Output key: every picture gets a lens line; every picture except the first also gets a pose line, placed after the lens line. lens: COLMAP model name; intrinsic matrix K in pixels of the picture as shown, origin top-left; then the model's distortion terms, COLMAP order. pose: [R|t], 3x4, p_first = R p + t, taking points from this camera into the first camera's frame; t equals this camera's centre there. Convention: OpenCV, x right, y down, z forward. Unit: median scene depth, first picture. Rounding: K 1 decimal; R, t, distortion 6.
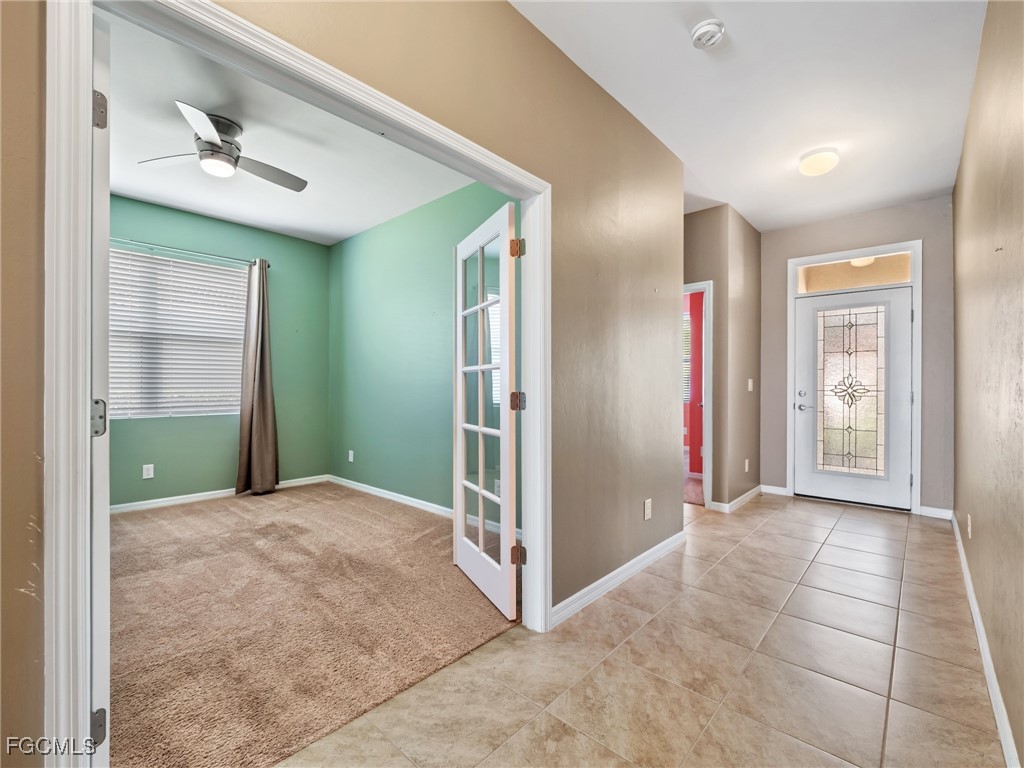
lens RADIAL K [[444.2, 0, 512.5], [0, 444.2, 384.9], [0, 0, 1]] dist [-0.001836, -0.002879]
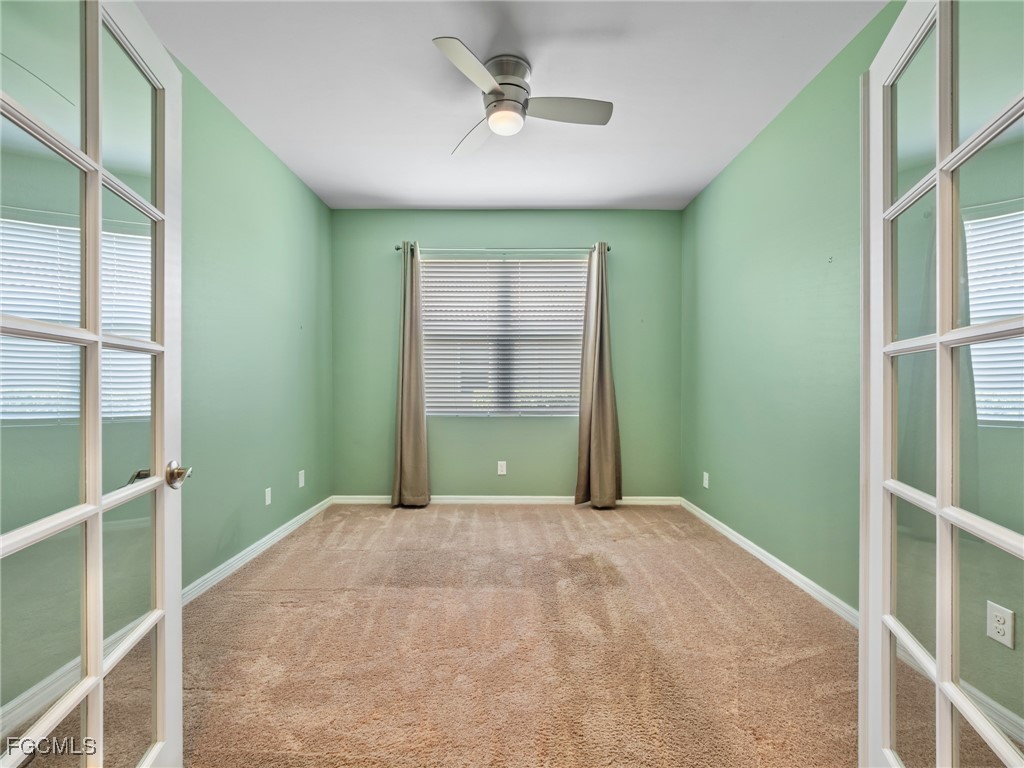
lens RADIAL K [[444.2, 0, 517.7], [0, 444.2, 383.7], [0, 0, 1]] dist [-0.001836, -0.002879]
pose [[0.671533, 0.001283, -0.740974, -0.027602], [-0.003089, 0.999995, -0.001067, -0.001916], [0.740968, 0.003005, 0.671533, 0.357466]]
